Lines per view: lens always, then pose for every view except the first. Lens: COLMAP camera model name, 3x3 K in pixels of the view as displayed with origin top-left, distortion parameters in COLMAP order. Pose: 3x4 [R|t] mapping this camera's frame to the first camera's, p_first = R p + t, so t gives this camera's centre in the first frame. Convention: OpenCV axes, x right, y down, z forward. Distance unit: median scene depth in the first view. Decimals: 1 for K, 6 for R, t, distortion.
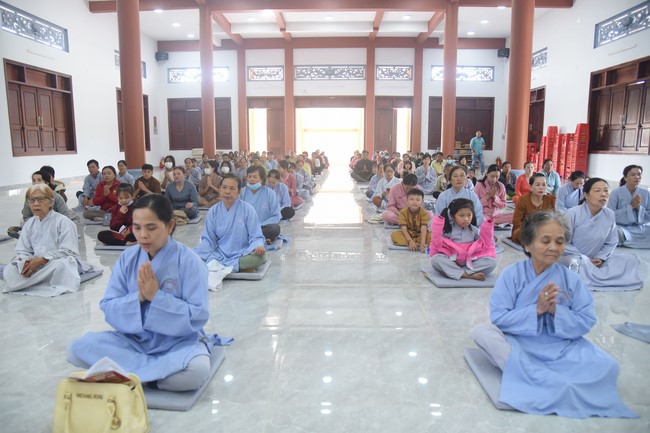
lens RADIAL K [[464.3, 0, 322.9], [0, 464.3, 224.3], [0, 0, 1]] dist [-0.115072, 0.067251]
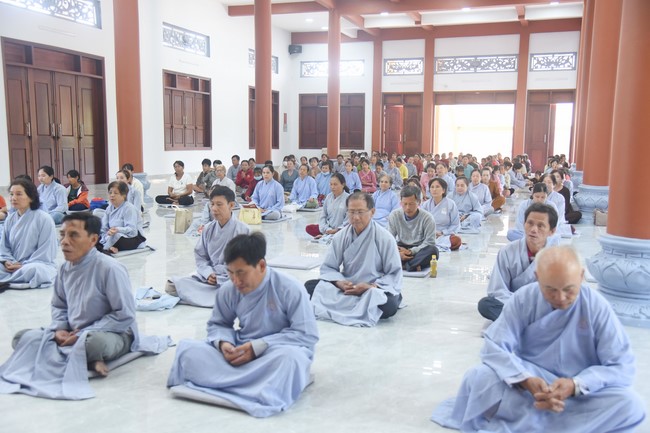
lens RADIAL K [[705.7, 0, 325.0], [0, 705.7, 216.5], [0, 0, 1]] dist [0.124487, 0.009453]
pose [[0.954840, 0.044510, -0.293767, 0.156668], [-0.063584, 0.996421, -0.055697, 0.056777], [0.290237, 0.071860, 0.954253, -0.377956]]
